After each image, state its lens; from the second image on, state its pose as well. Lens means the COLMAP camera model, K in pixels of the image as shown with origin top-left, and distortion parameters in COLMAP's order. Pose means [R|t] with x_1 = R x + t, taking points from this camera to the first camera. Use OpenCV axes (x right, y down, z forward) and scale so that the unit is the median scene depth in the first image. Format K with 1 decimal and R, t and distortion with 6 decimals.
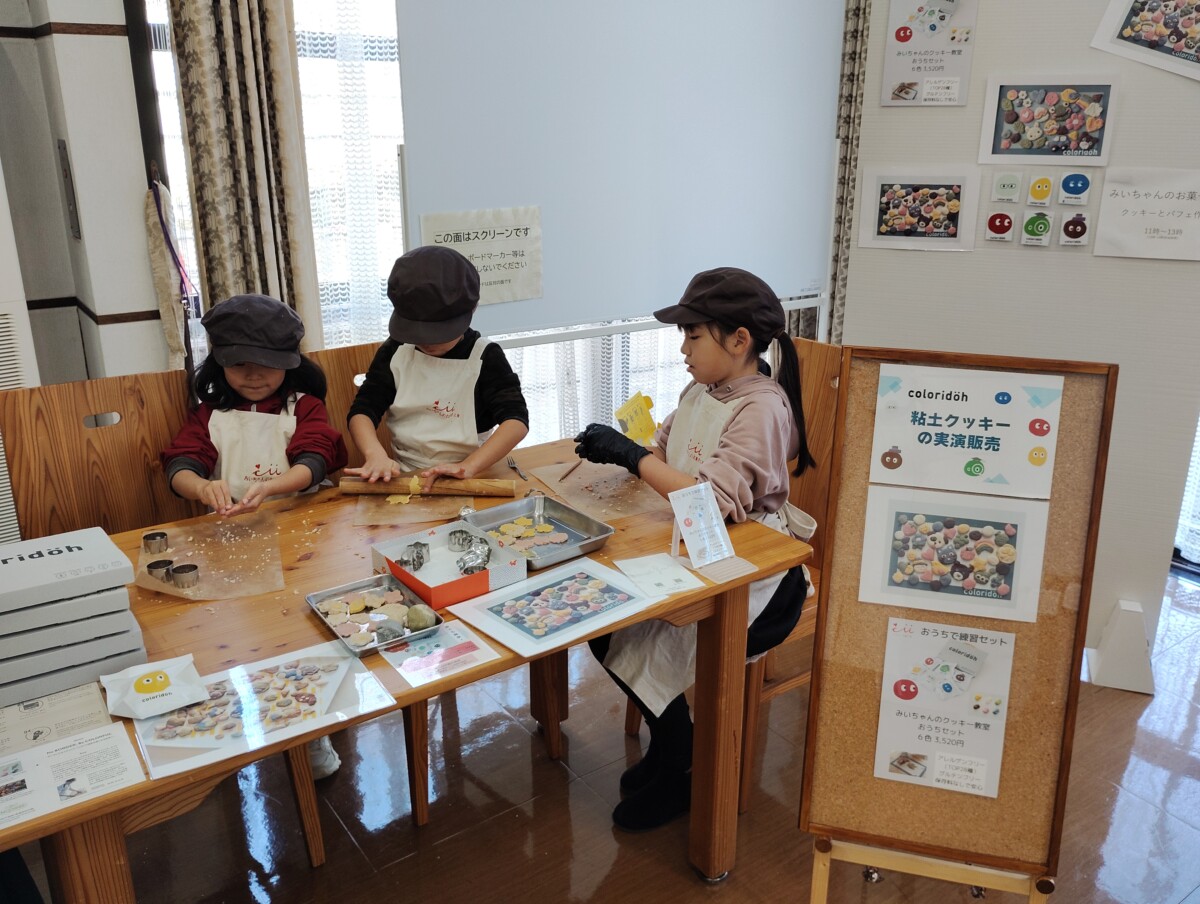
lens RADIAL K [[919.7, 0, 572.7], [0, 919.7, 452.5], [0, 0, 1]] dist [0.058363, -0.086997]
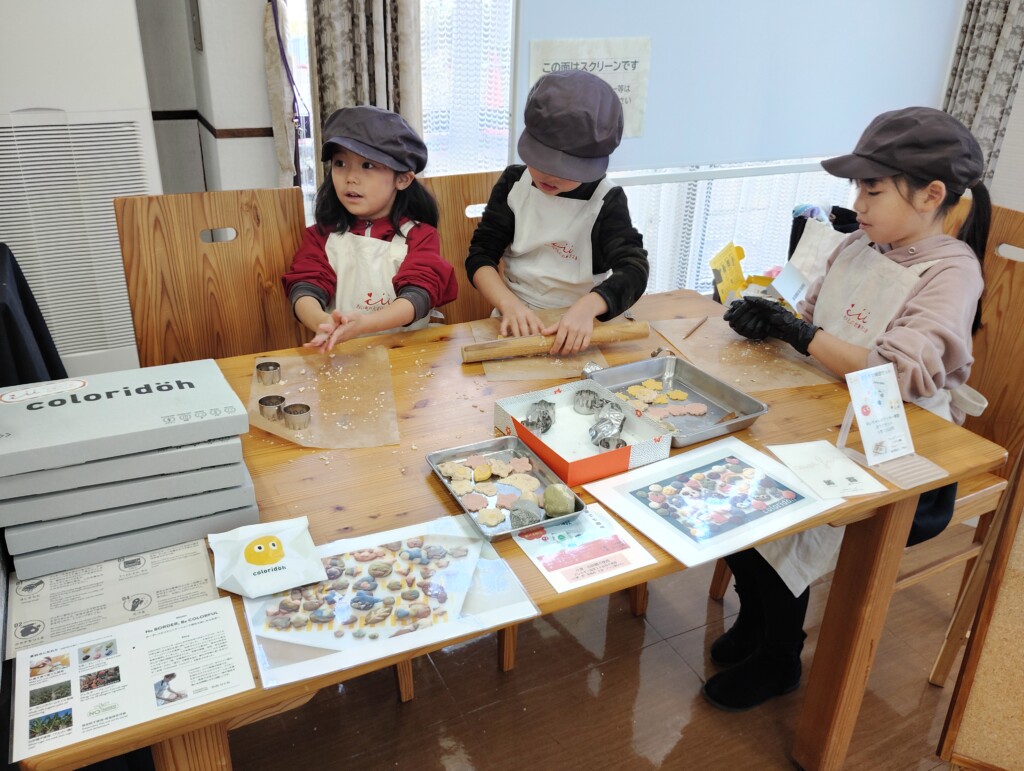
lens RADIAL K [[784.8, 0, 488.7], [0, 784.8, 385.9], [0, 0, 1]] dist [0.058363, -0.086997]
pose [[0.987135, 0.097467, -0.126744, -0.124297], [-0.079781, 0.987238, 0.137824, -0.018247], [0.138559, -0.125939, 0.982314, 0.239963]]
